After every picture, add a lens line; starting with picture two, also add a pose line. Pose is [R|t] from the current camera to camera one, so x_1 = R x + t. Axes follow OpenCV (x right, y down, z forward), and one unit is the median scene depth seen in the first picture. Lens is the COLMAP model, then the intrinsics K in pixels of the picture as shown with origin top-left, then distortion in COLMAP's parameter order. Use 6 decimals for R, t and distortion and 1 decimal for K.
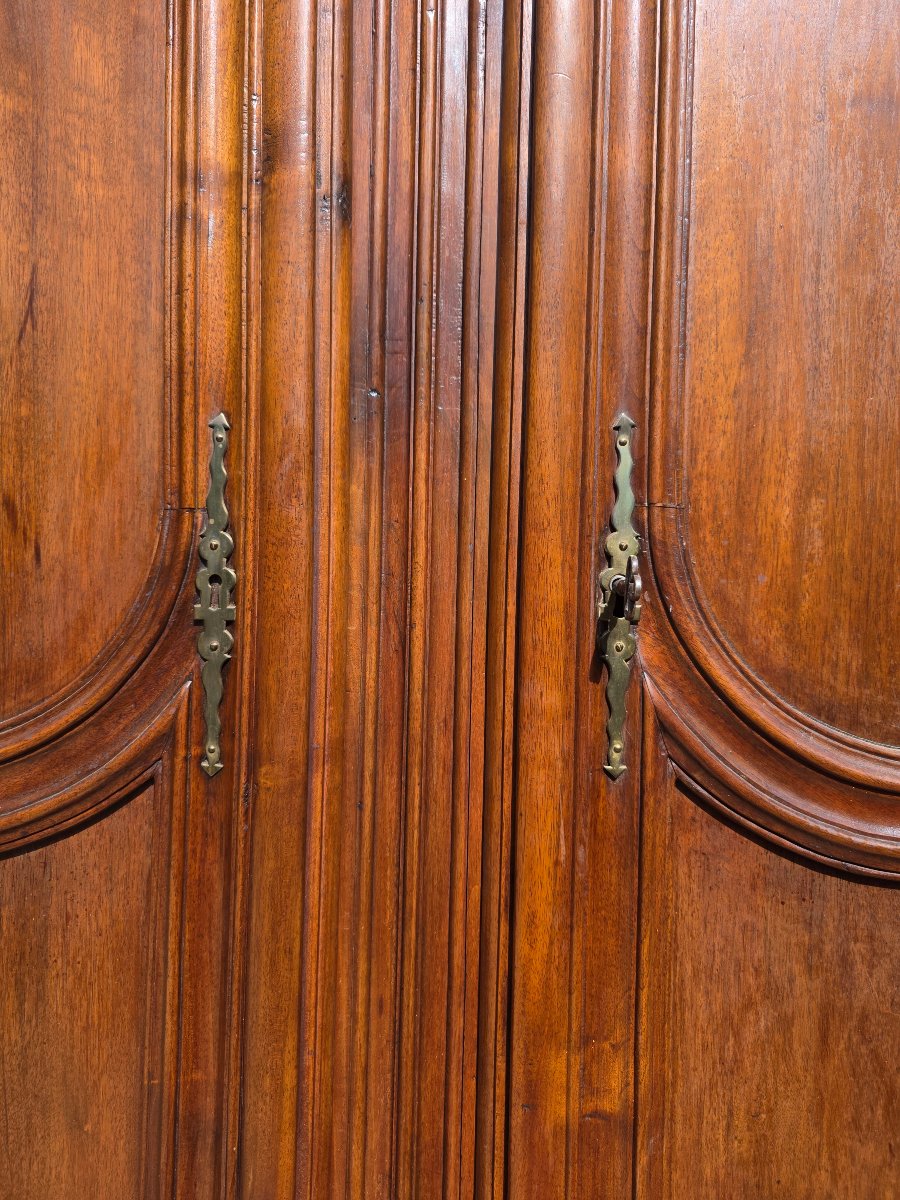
lens RADIAL K [[810.5, 0, 450.1], [0, 810.5, 599.6], [0, 0, 1]] dist [0.052449, -0.037675]
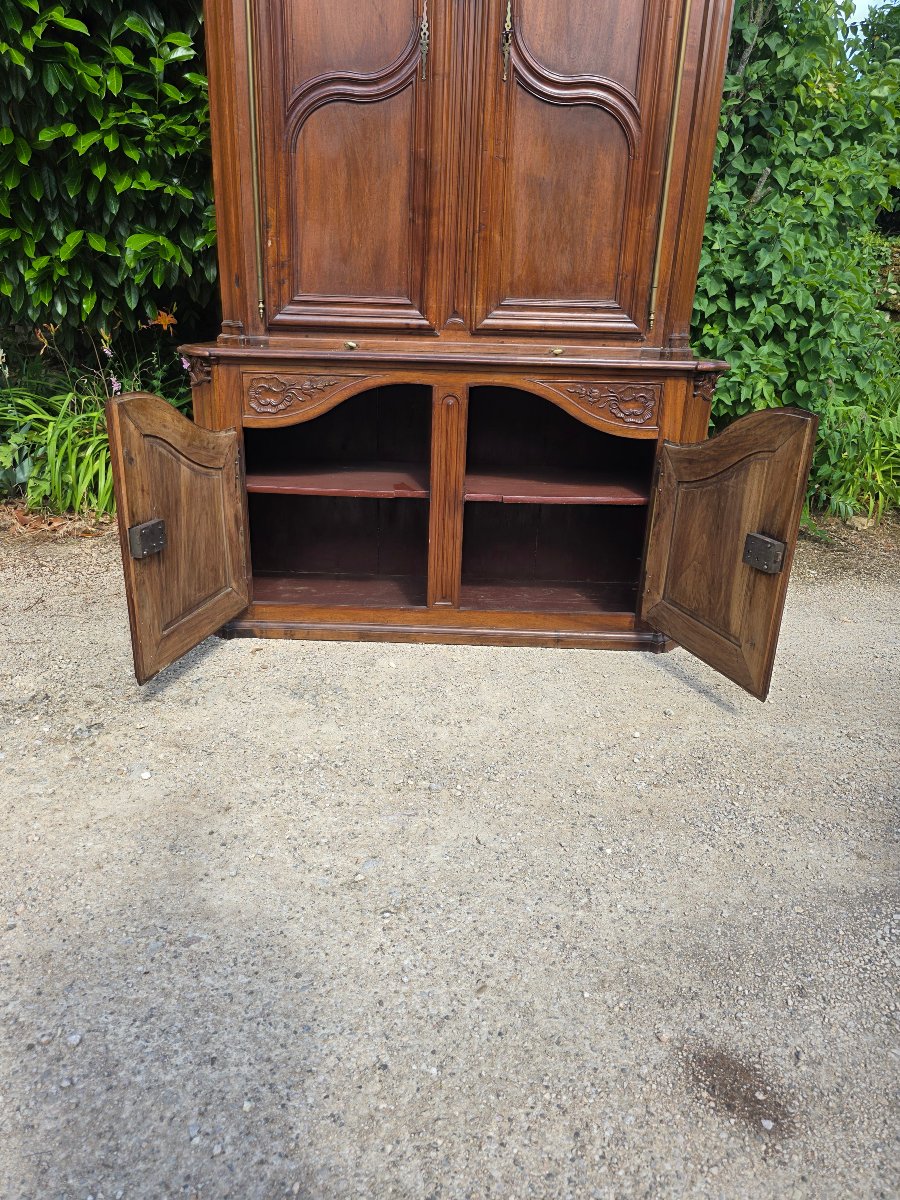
lens RADIAL K [[810.5, 0, 433.7], [0, 810.5, 602.2], [0, 0, 1]] dist [0.052449, -0.037675]
pose [[0.999875, 0.009801, -0.012445, -0.137550], [-0.005135, 0.943732, 0.330670, 1.572426], [0.014985, -0.330565, 0.943664, -4.838072]]
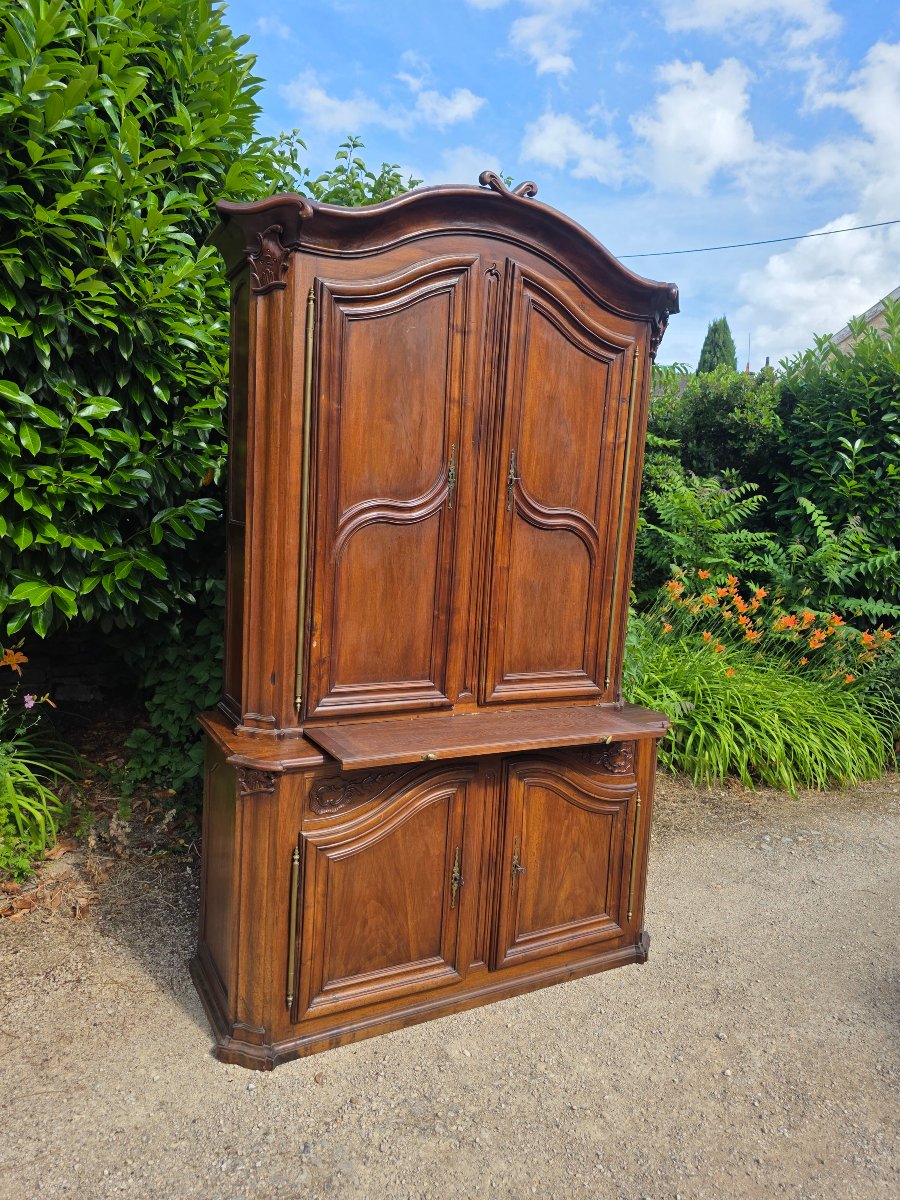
lens RADIAL K [[810.5, 0, 441.7], [0, 810.5, 619.8], [0, 0, 1]] dist [0.052449, -0.037675]
pose [[0.875298, -0.036417, 0.482212, -3.146596], [-0.031684, 0.990699, 0.132330, 0.236157], [-0.482546, -0.131107, 0.866003, -4.049422]]
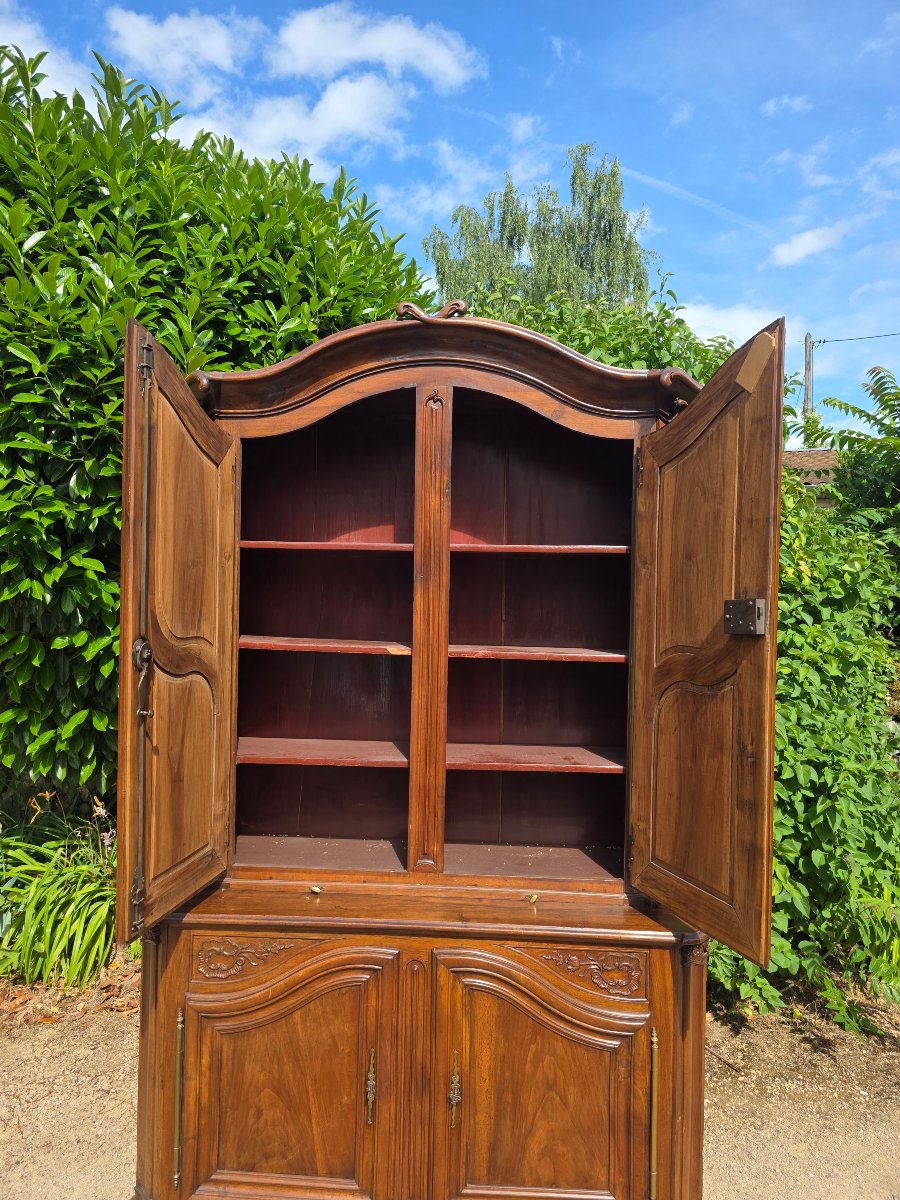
lens RADIAL K [[810.5, 0, 451.9], [0, 810.5, 618.0], [0, 0, 1]] dist [0.052449, -0.037675]
pose [[0.998637, -0.002638, -0.052128, 0.371393], [0.002847, 0.999988, 0.003928, -0.021504], [0.052117, -0.004071, 0.998633, -4.228922]]
